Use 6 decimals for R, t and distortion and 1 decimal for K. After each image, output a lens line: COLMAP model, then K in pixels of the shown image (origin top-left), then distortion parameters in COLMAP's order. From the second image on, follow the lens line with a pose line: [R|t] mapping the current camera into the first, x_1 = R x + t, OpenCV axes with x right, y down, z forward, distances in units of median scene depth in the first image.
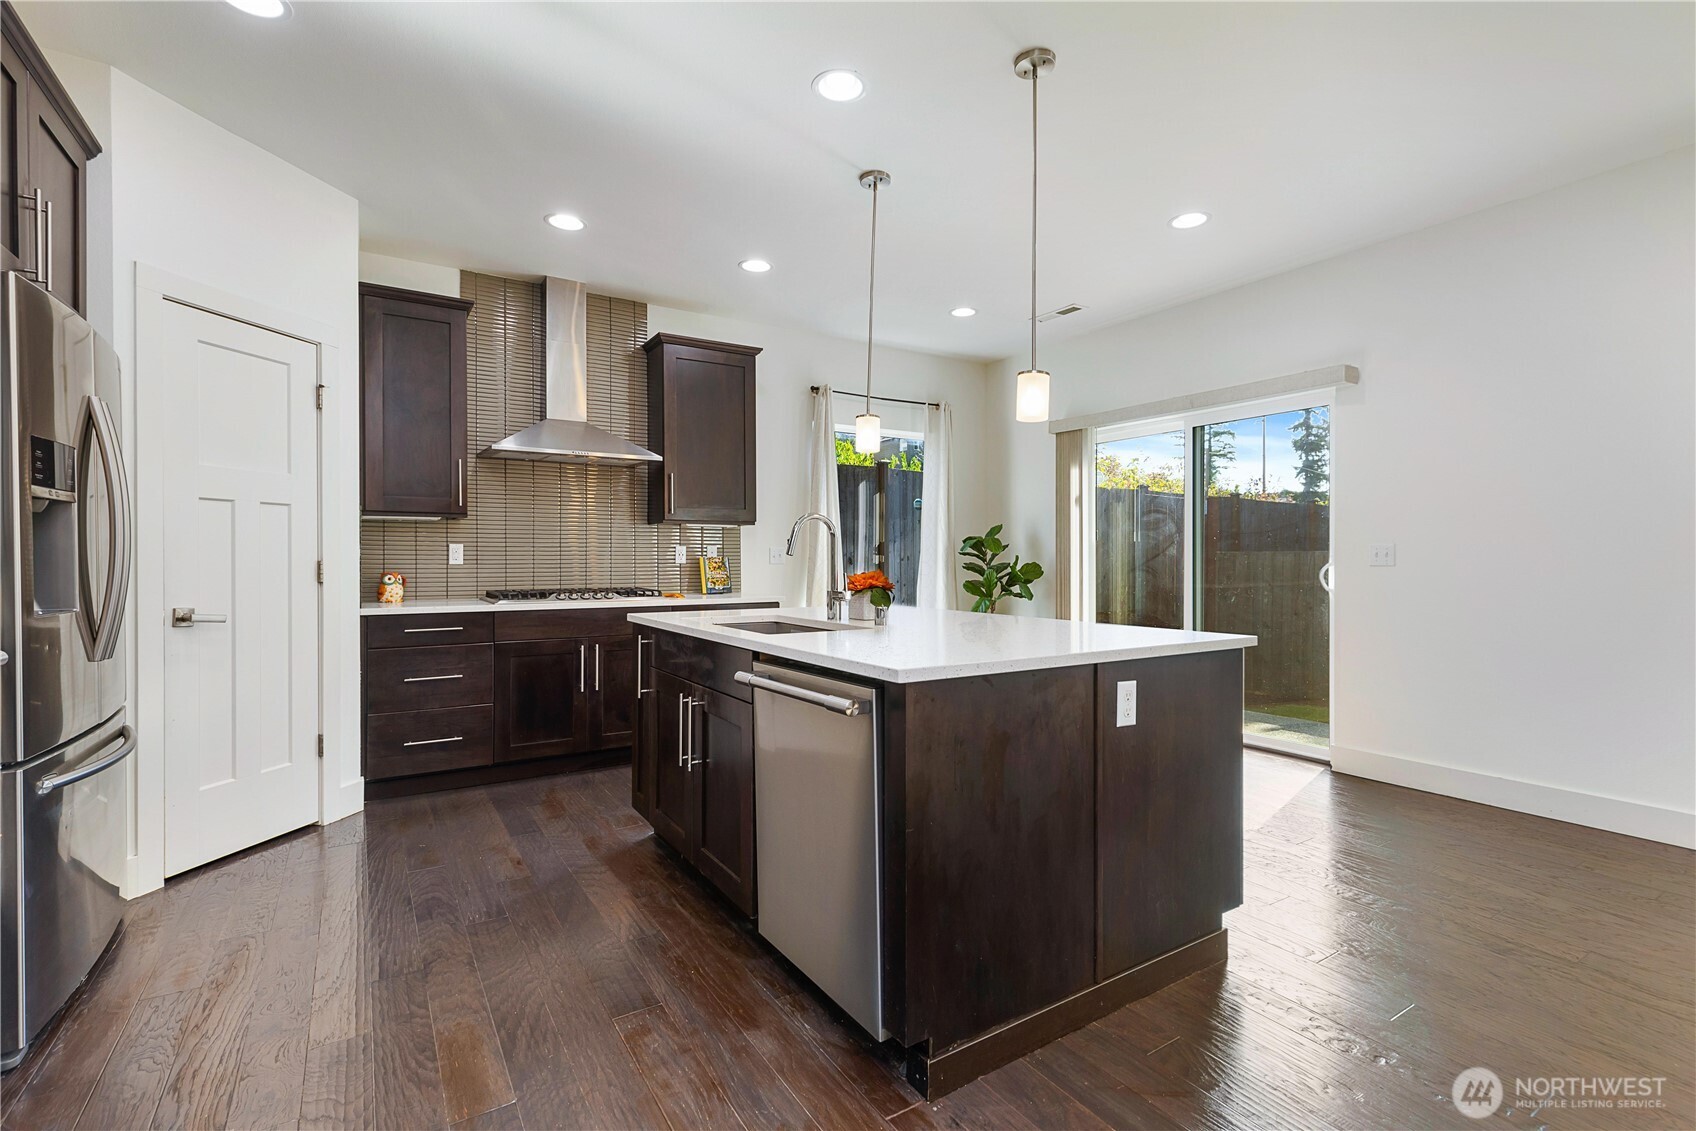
lens RADIAL K [[775.4, 0, 841.8], [0, 775.4, 556.4], [0, 0, 1]] dist [0.014110, 0.000044]
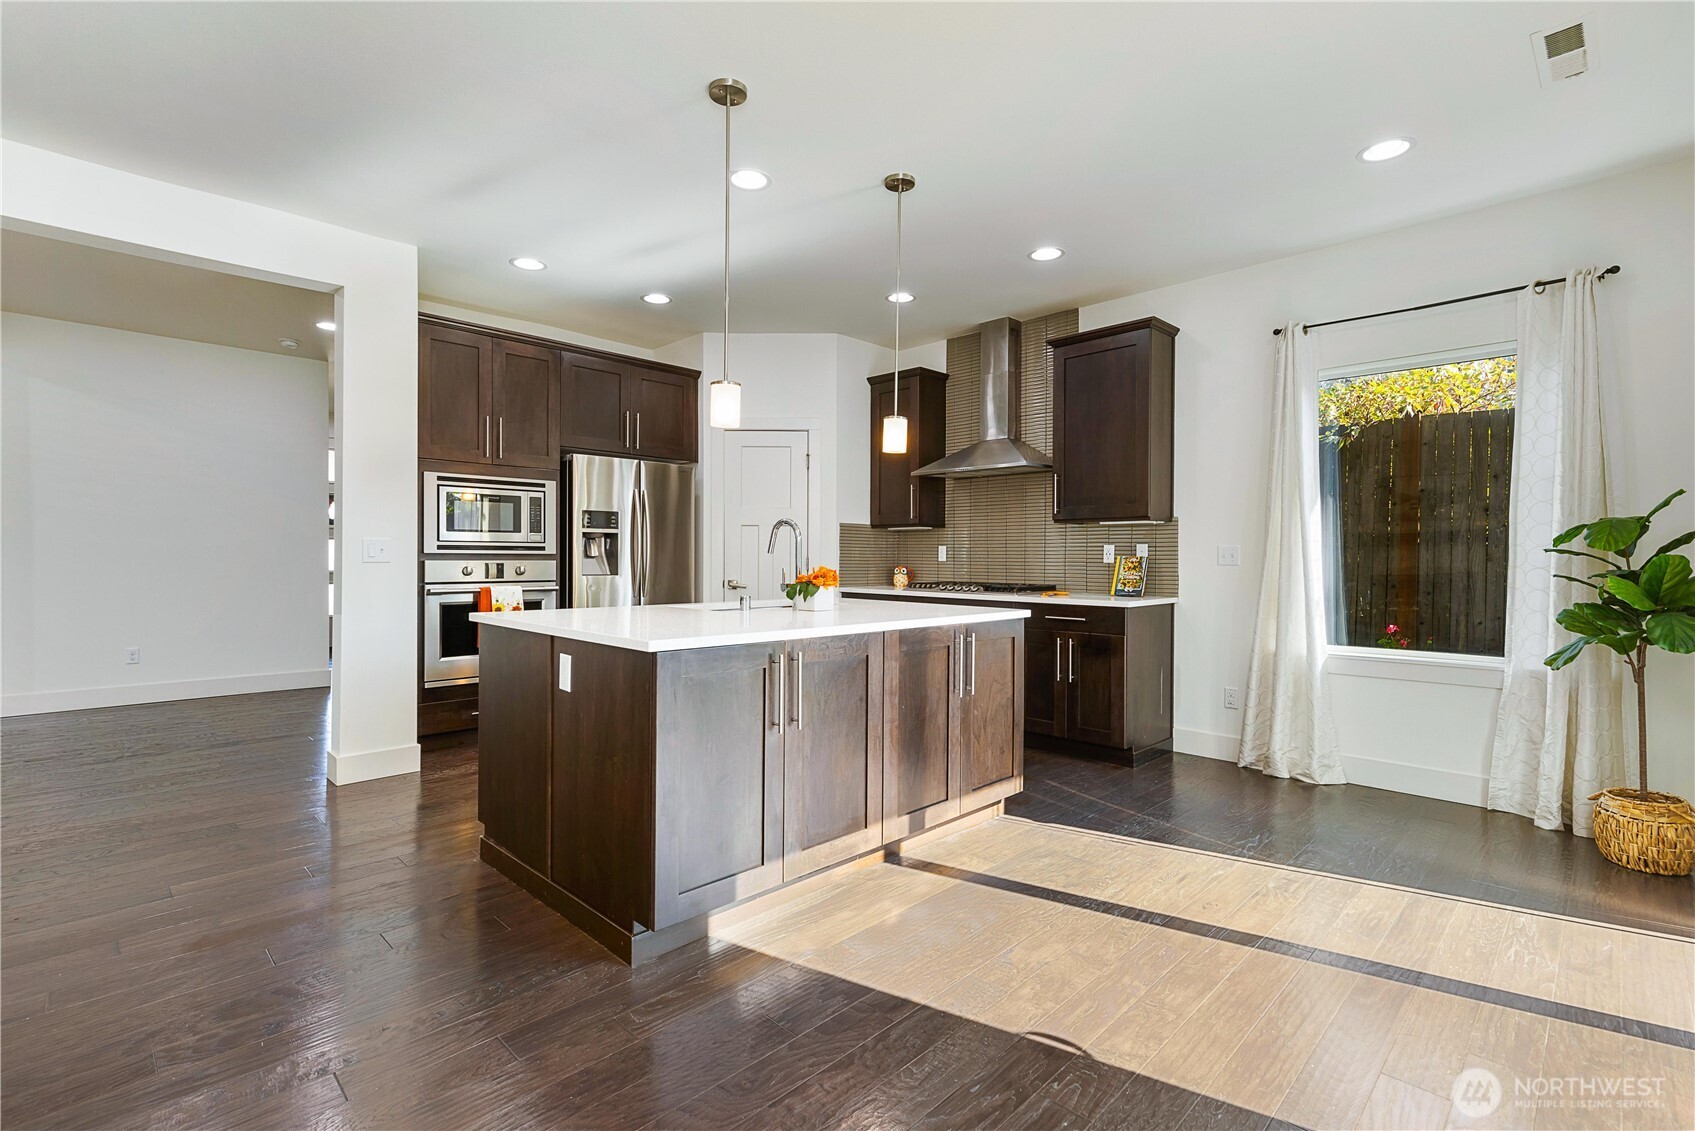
lens RADIAL K [[775.0, 0, 842.5], [0, 775.0, 560.3], [0, 0, 1]] dist [0.014110, 0.000044]
pose [[0.218324, 0.004311, -0.975867, 0.750800], [-0.004233, 0.999985, 0.003470, 0.004235], [0.975867, 0.003373, 0.218339, 0.528102]]
